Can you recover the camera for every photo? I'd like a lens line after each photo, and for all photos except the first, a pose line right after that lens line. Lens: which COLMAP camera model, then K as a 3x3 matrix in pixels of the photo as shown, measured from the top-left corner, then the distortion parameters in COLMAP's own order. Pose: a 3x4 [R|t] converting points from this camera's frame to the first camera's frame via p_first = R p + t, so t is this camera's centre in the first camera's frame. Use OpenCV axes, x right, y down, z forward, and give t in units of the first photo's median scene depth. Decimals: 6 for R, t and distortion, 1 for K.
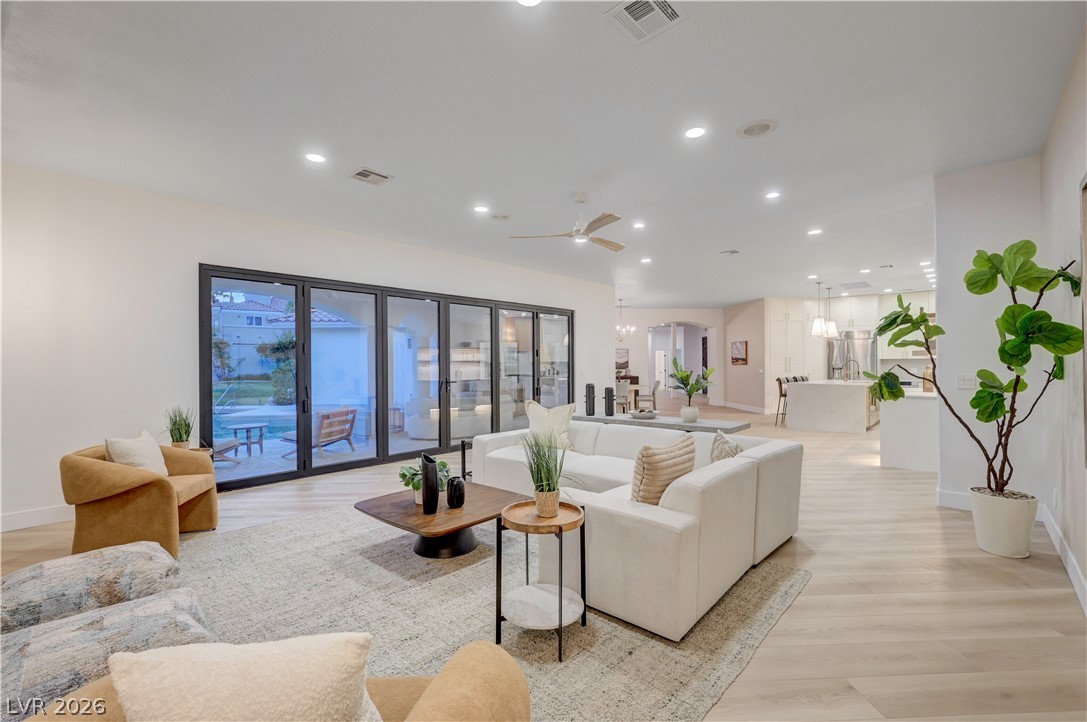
lens RADIAL K [[471.5, 0, 542.8], [0, 471.5, 367.2], [0, 0, 1]] dist [0.001382, 0.000768]
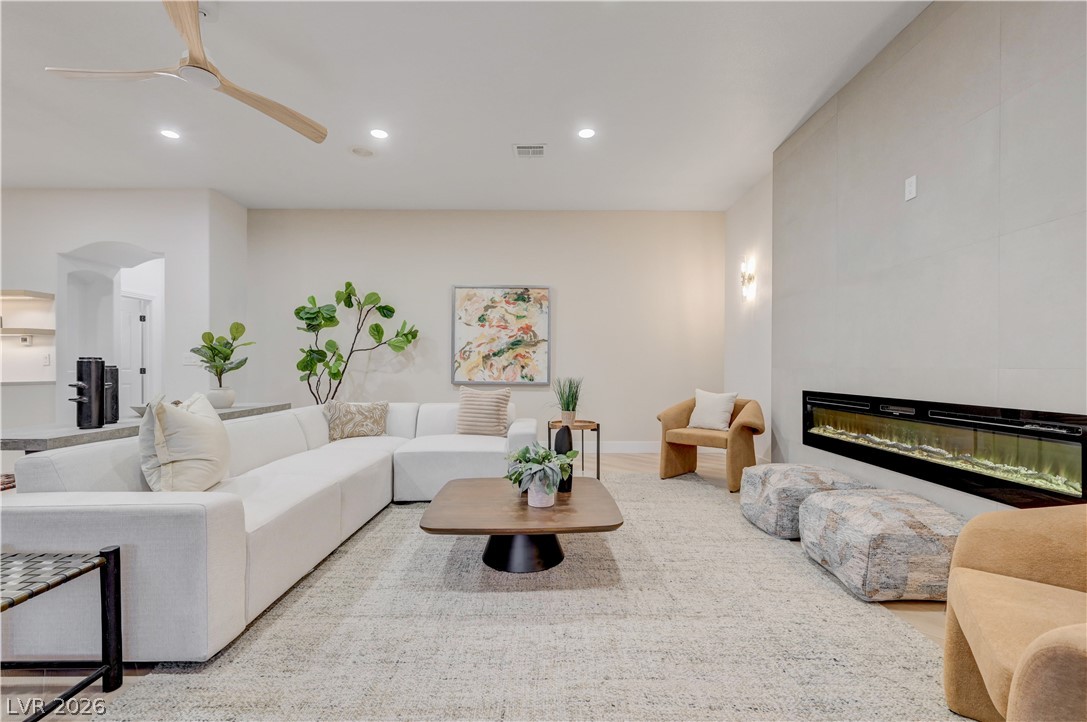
lens RADIAL K [[475.6, 0, 545.0], [0, 475.6, 368.0], [0, 0, 1]] dist [-0.000070, 0.000123]
pose [[-0.688242, 0.006091, 0.725455, -0.528618], [0.005912, 0.999979, -0.002788, 0.049686], [-0.725457, 0.002370, -0.688264, 1.001948]]
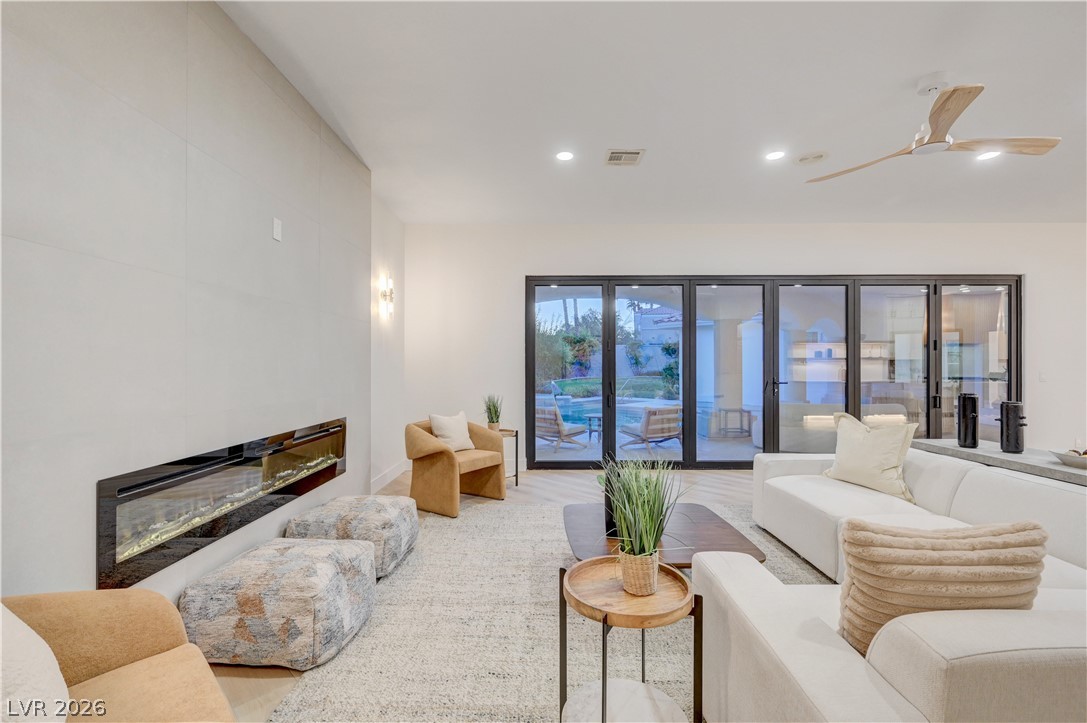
lens RADIAL K [[471.5, 0, 542.8], [0, 471.5, 367.7], [0, 0, 1]] dist [0.001382, 0.000768]
pose [[0.676682, 0.012740, -0.736165, 0.176013], [-0.008672, 0.999919, 0.009333, 0.001624], [0.736224, 0.000069, 0.676738, 0.207295]]
